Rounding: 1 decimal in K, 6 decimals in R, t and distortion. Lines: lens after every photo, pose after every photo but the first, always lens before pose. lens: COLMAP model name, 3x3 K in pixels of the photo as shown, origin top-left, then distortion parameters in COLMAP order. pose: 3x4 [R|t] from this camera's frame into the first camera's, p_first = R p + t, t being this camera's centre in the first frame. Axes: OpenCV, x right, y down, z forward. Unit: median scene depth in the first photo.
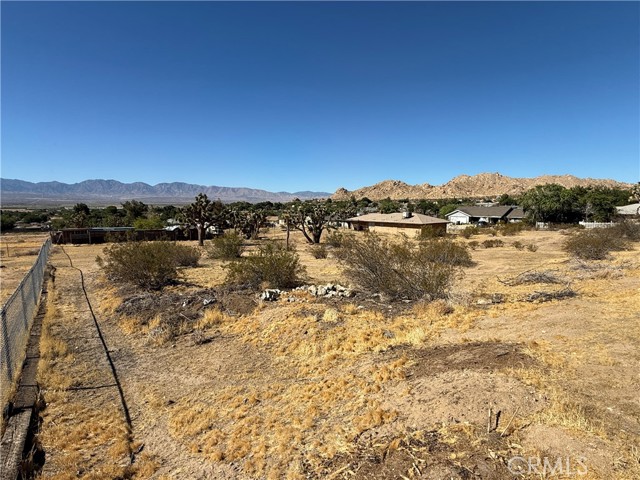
lens RADIAL K [[336.7, 0, 316.7], [0, 336.7, 239.2], [0, 0, 1]] dist [-0.000936, -0.000140]
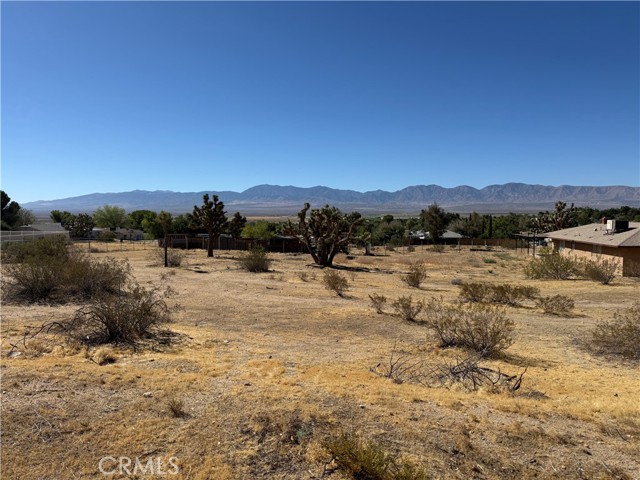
lens RADIAL K [[455.2, 0, 320.1], [0, 455.2, 242.5], [0, 0, 1]] dist [0.049274, -0.021572]
pose [[0.668615, 0.040748, -0.742491, 2.787977], [-0.071423, 0.997400, -0.009580, -0.099061], [0.740170, 0.059436, 0.669787, 1.810833]]
